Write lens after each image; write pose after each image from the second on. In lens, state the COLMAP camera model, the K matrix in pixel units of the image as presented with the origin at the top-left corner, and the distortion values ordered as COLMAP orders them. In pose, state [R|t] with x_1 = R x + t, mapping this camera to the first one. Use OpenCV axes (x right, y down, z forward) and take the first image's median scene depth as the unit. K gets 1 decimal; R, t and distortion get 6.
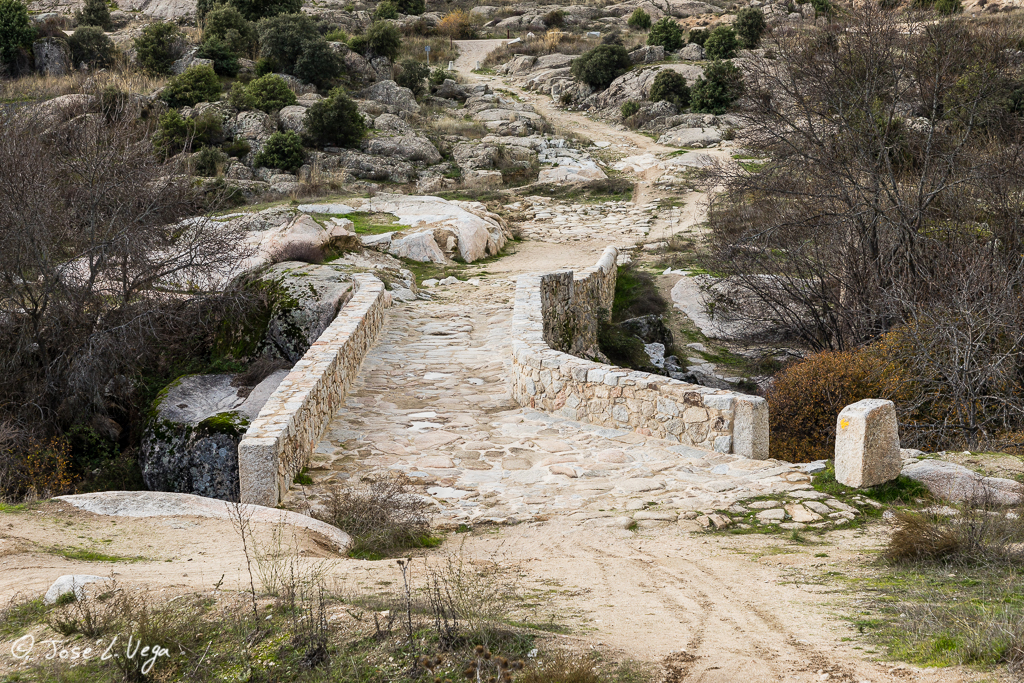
lens RADIAL K [[1772.9, 0, 511.8], [0, 1772.9, 341.7], [0, 0, 1]] dist [0.027877, 0.000000]
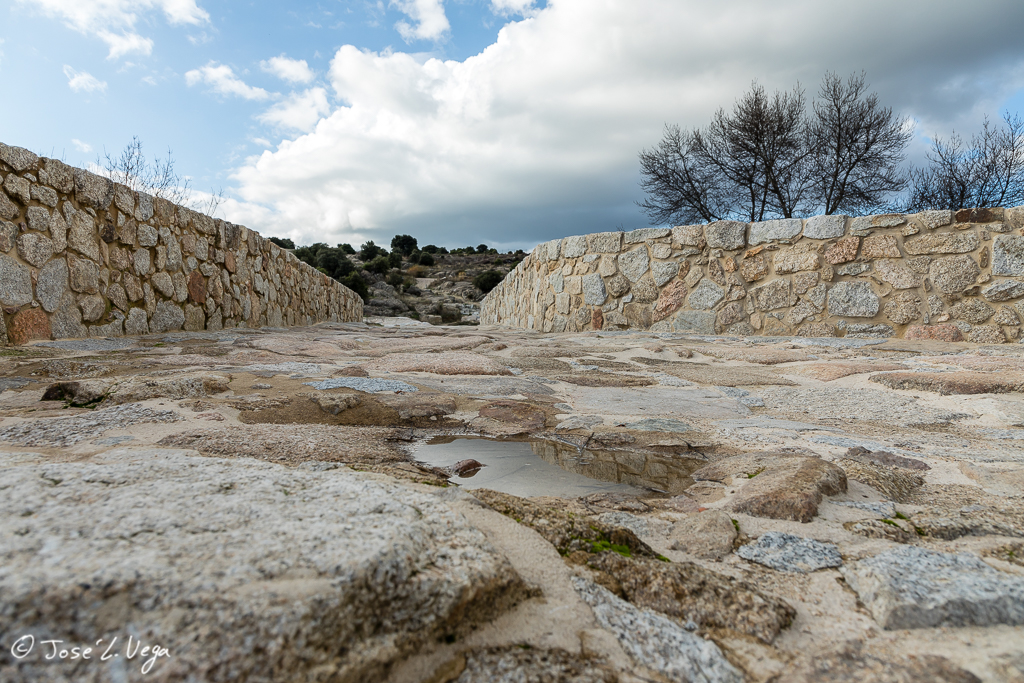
lens RADIAL K [[702.7, 0, 513.3], [0, 702.7, 338.3], [0, 0, 1]] dist [0.000108, 0.007958]
pose [[0.993422, 0.022962, 0.112187, -0.013038], [-0.008066, 0.991288, -0.131463, 0.023343], [-0.114229, 0.129693, 0.984953, 0.266853]]
